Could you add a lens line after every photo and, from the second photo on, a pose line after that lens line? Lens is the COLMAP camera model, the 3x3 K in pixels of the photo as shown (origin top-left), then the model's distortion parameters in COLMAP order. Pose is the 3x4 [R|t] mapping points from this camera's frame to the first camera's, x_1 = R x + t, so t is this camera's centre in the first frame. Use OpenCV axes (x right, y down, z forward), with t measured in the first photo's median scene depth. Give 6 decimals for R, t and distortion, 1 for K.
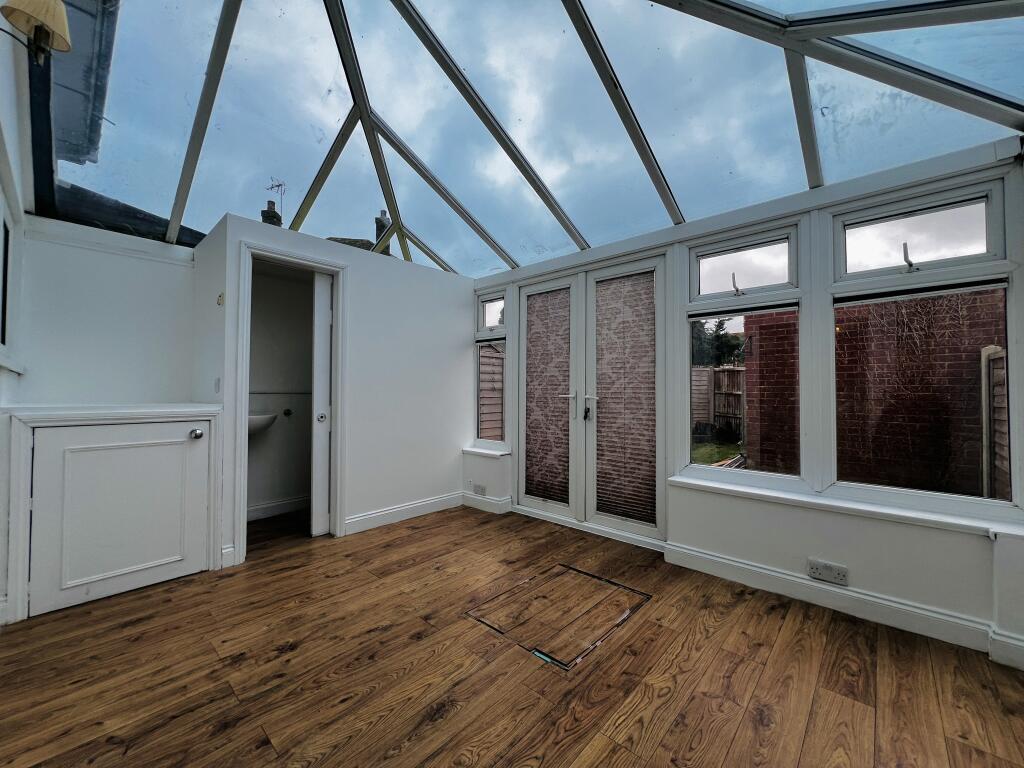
lens RADIAL K [[411.5, 0, 511.2], [0, 411.5, 385.3], [0, 0, 1]] dist [-0.001539, 0.000232]
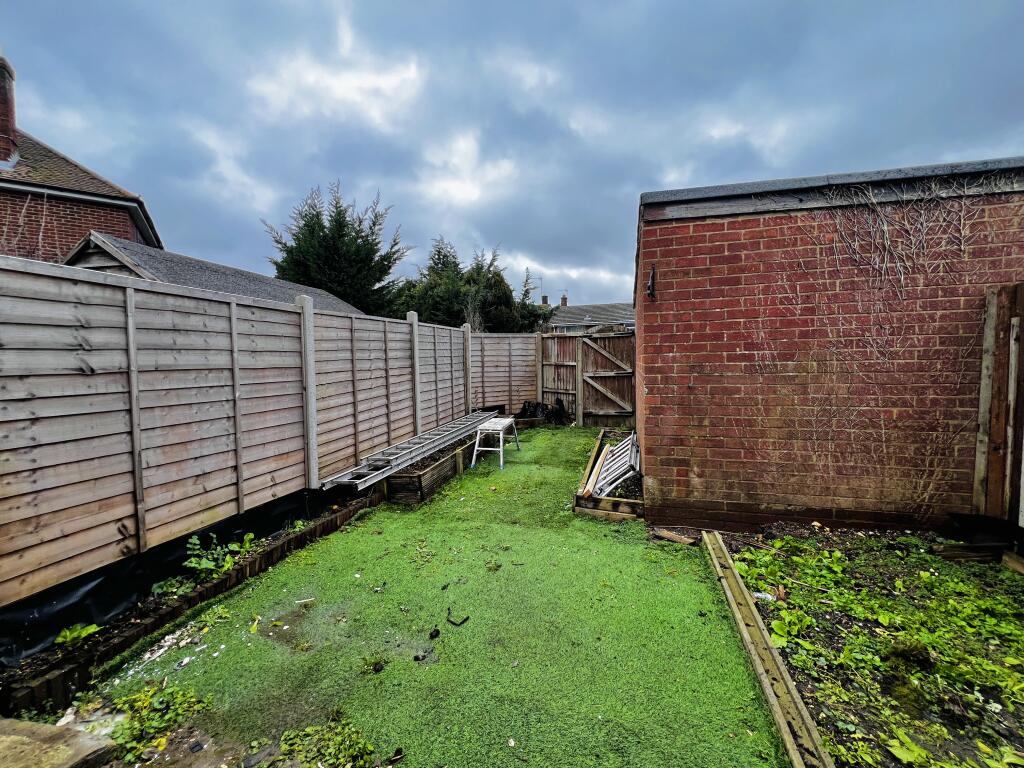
lens RADIAL K [[413.5, 0, 511.7], [0, 413.5, 382.8], [0, 0, 1]] dist [0.000751, 0.000074]
pose [[0.894828, -0.042712, 0.444363, 0.144724], [0.015370, 0.997770, 0.064955, 0.001945], [-0.446146, -0.051293, 0.893489, 0.584351]]
